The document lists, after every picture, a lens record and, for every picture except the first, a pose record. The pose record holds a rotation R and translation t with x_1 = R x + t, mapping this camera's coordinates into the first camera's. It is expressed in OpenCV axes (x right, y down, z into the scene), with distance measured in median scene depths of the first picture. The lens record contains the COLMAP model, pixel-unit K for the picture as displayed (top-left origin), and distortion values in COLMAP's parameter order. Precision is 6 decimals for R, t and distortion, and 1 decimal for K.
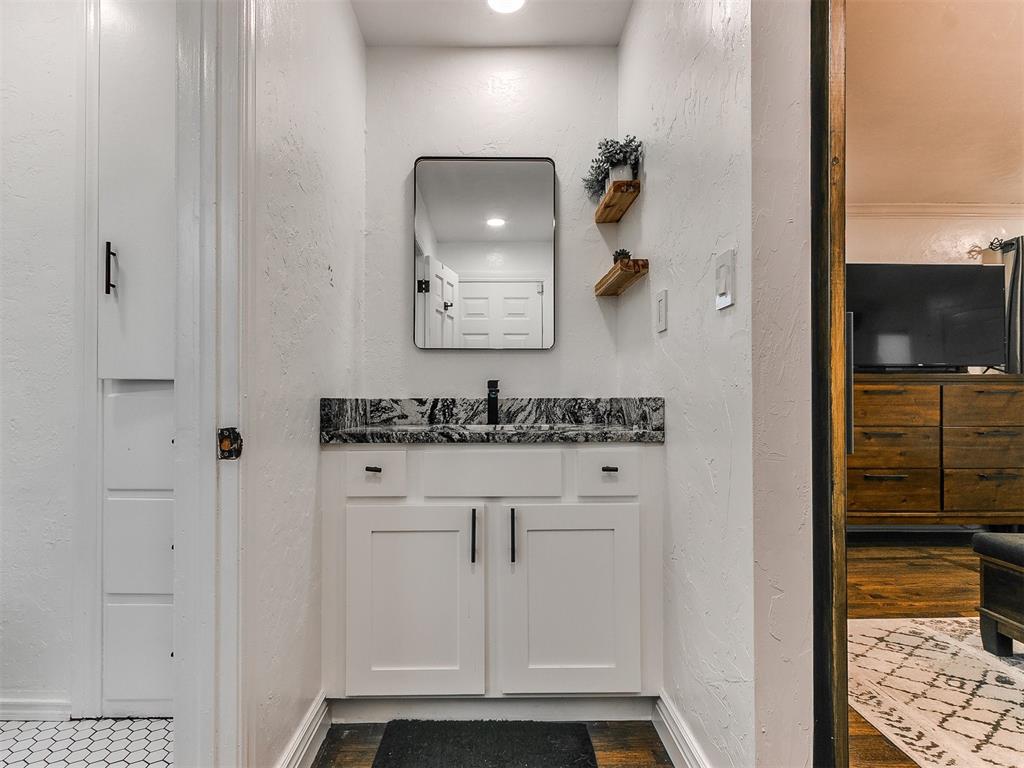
lens RADIAL K [[532.4, 0, 501.3], [0, 532.4, 388.5], [0, 0, 1]] dist [0.005684, -0.002160]
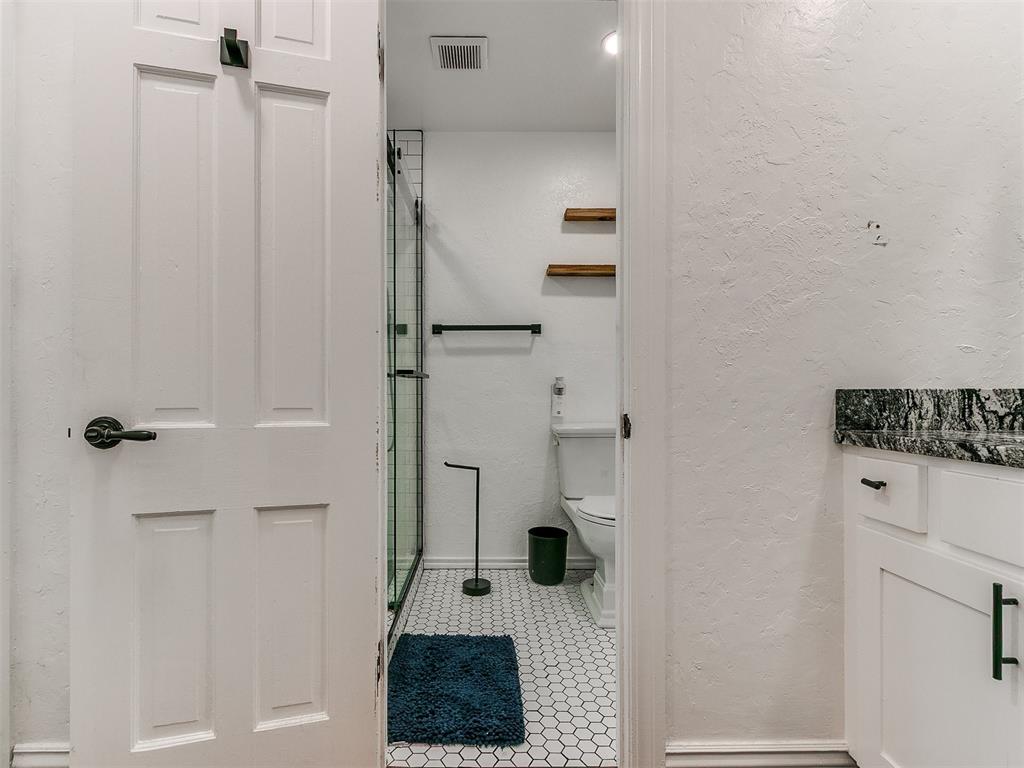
lens RADIAL K [[532.4, 0, 484.2], [0, 532.4, 385.5], [0, 0, 1]] dist [0.005684, -0.002160]
pose [[-0.016510, -0.017407, -0.999712, 0.487231], [0.022978, 0.999578, -0.017784, 0.013783], [0.999600, -0.023265, -0.016103, 0.439038]]
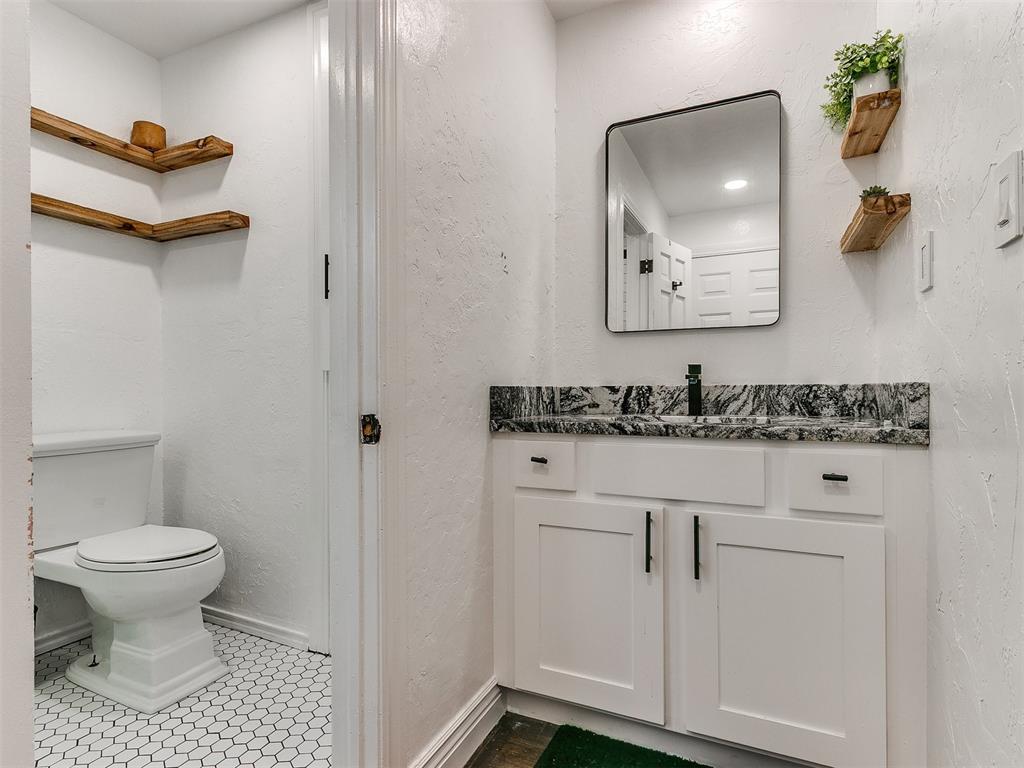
lens RADIAL K [[532.4, 0, 515.8], [0, 532.4, 385.0], [0, 0, 1]] dist [0.005684, -0.002160]
pose [[0.892290, -0.006459, -0.451416, 0.145459], [0.013415, 0.999835, 0.012210, 0.004292], [0.451263, -0.016950, 0.892230, 0.119287]]
